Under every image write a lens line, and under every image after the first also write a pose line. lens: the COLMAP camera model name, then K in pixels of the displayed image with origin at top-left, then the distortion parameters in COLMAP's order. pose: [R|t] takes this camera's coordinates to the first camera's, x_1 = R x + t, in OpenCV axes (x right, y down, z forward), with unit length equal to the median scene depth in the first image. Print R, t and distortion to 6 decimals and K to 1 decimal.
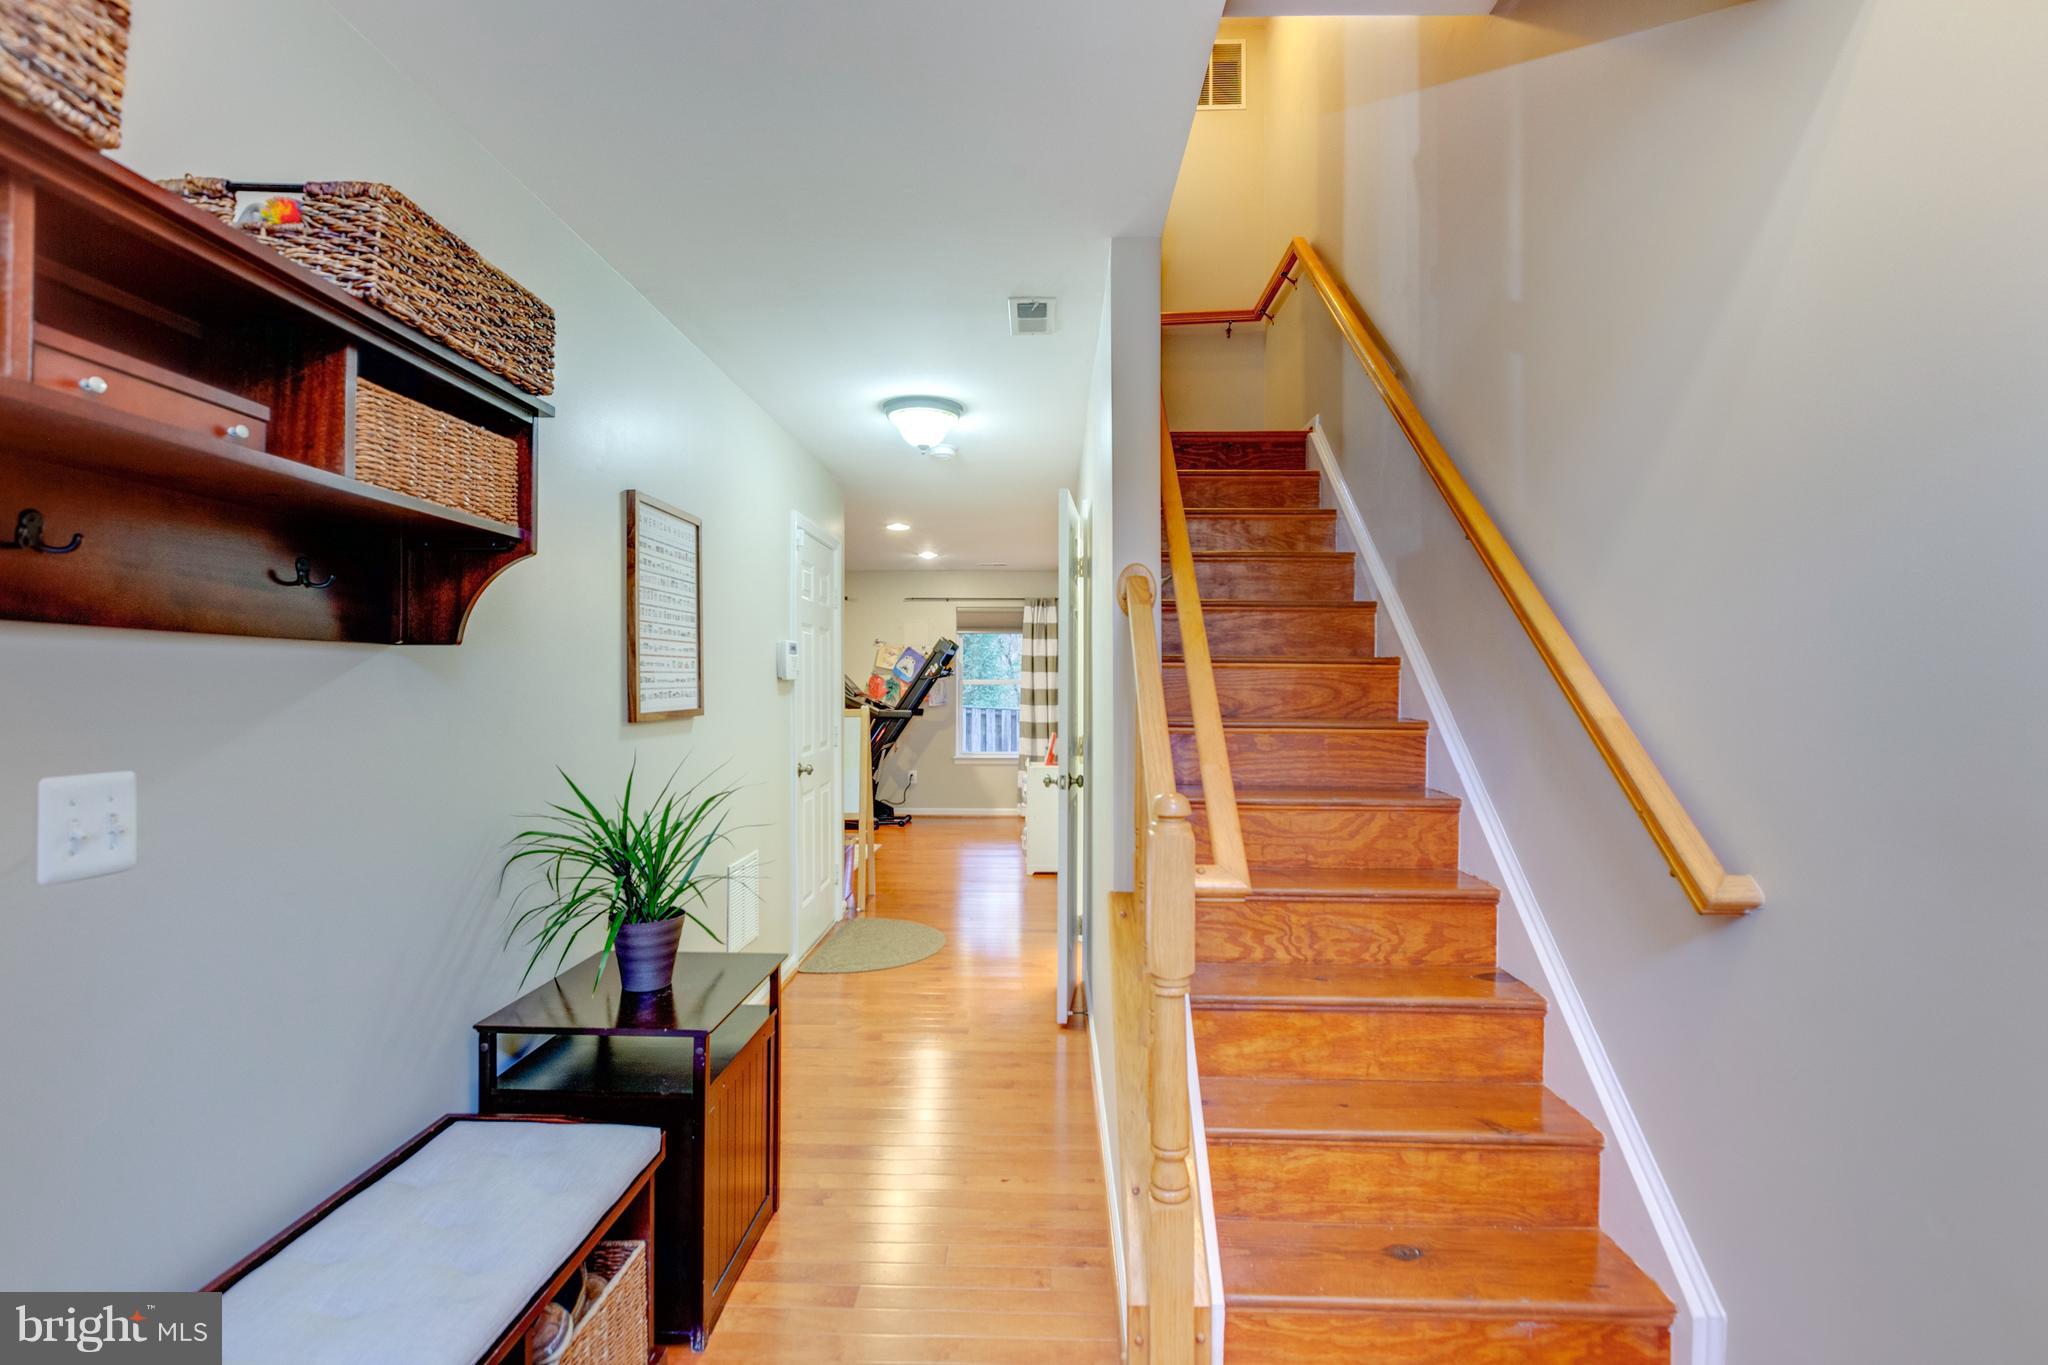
lens RADIAL K [[926.9, 0, 1024.1], [0, 926.9, 677.1], [0, 0, 1]] dist [-0.005080, -0.000757]
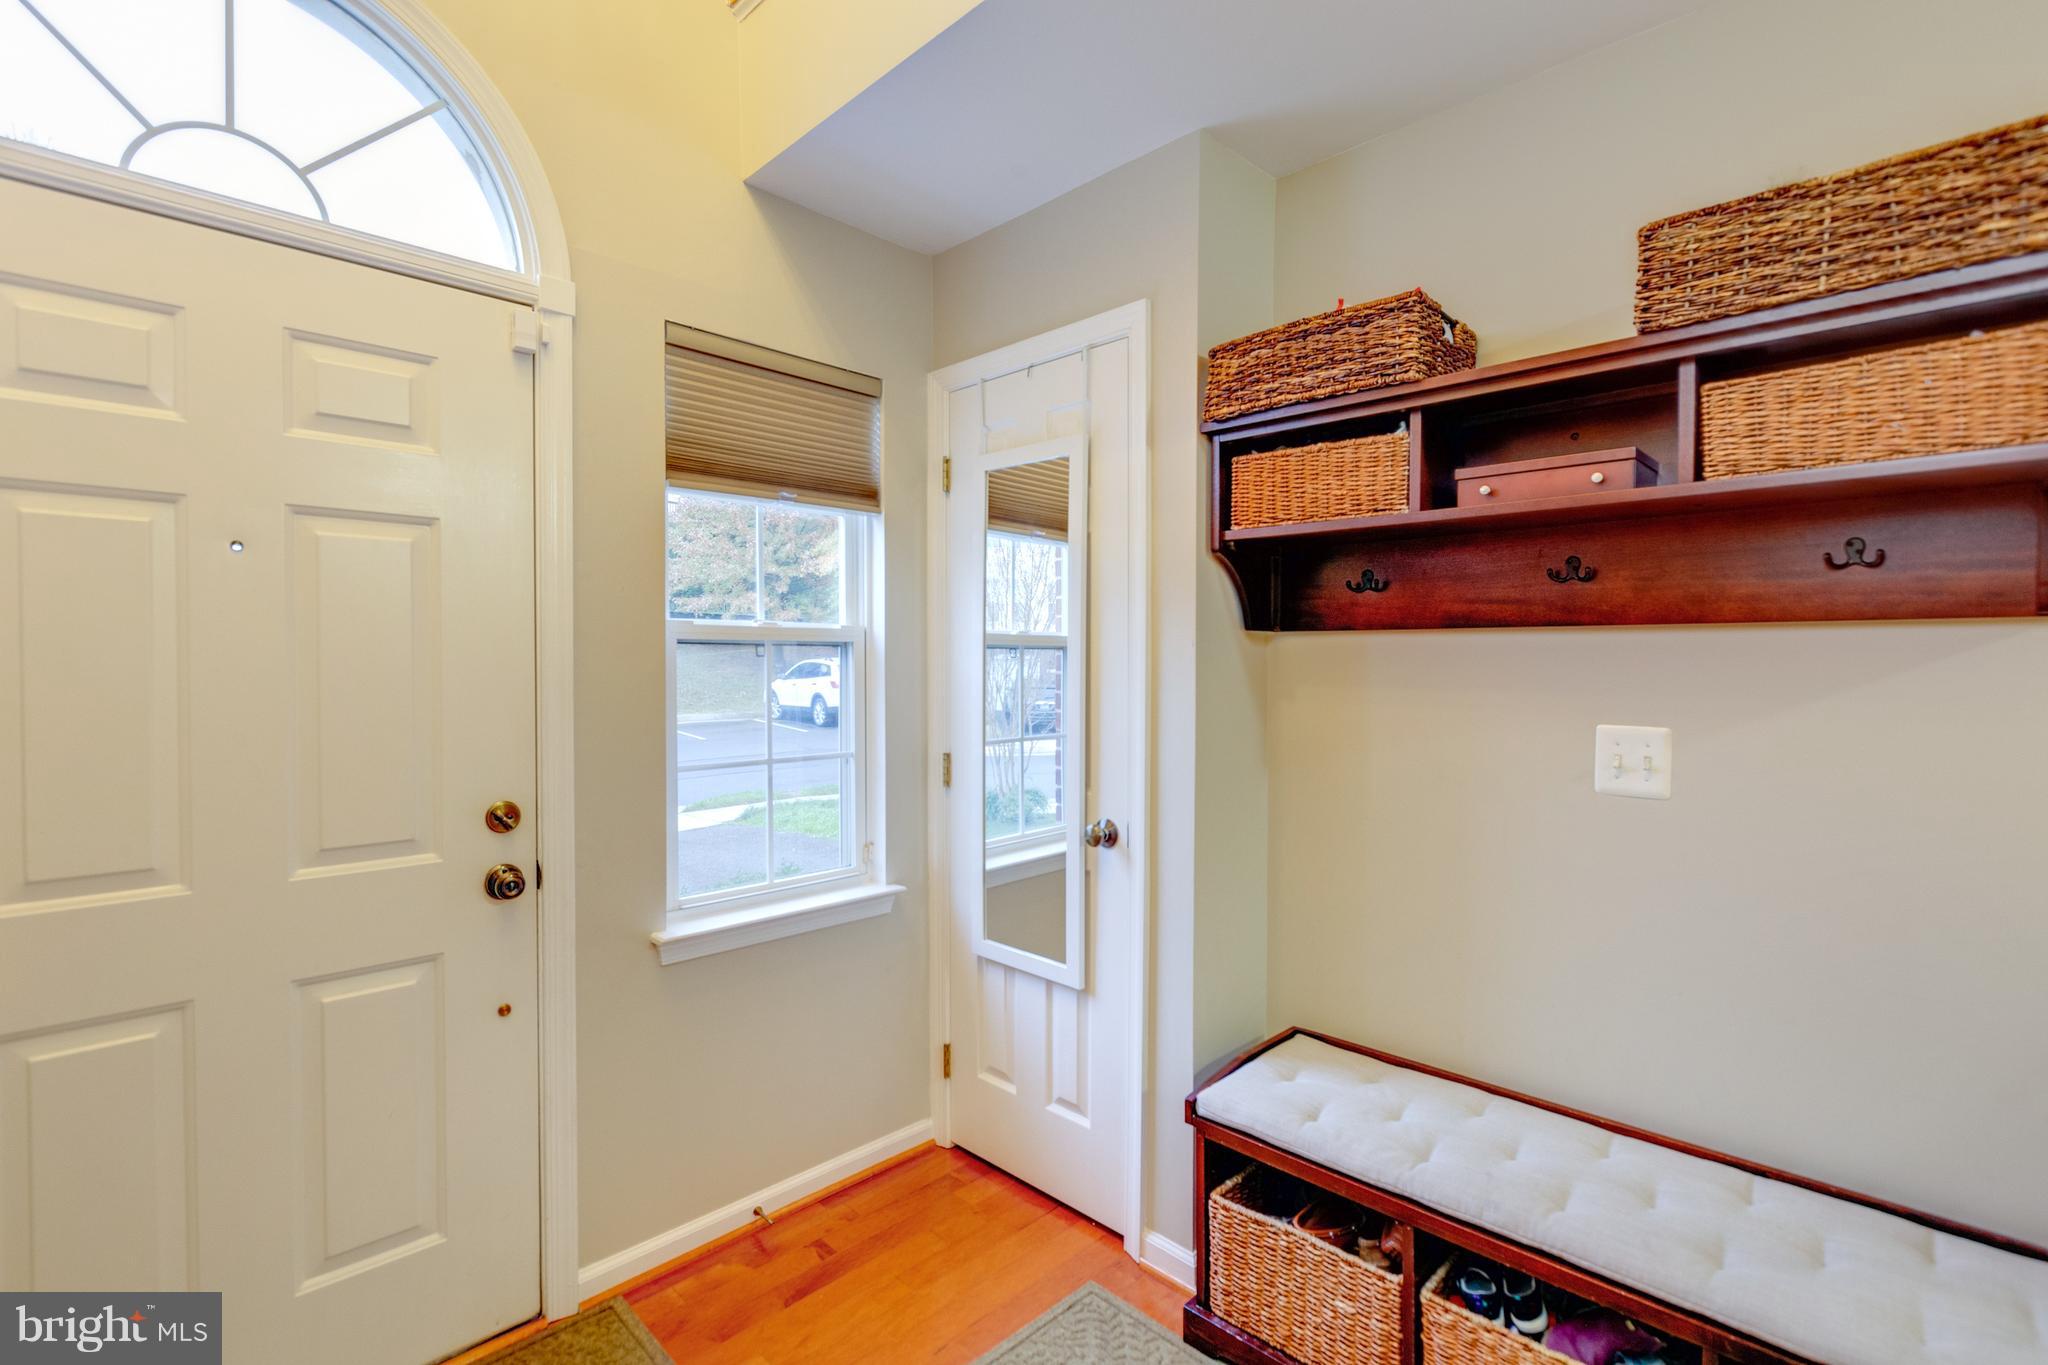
lens RADIAL K [[926.9, 0, 1024.1], [0, 926.9, 677.1], [0, 0, 1]] dist [-0.005080, -0.000757]
pose [[-0.678924, 0.015017, -0.734055, 0.677179], [0.003851, 0.999850, 0.016893, 0.000399], [0.734199, 0.008642, -0.678880, 1.233194]]
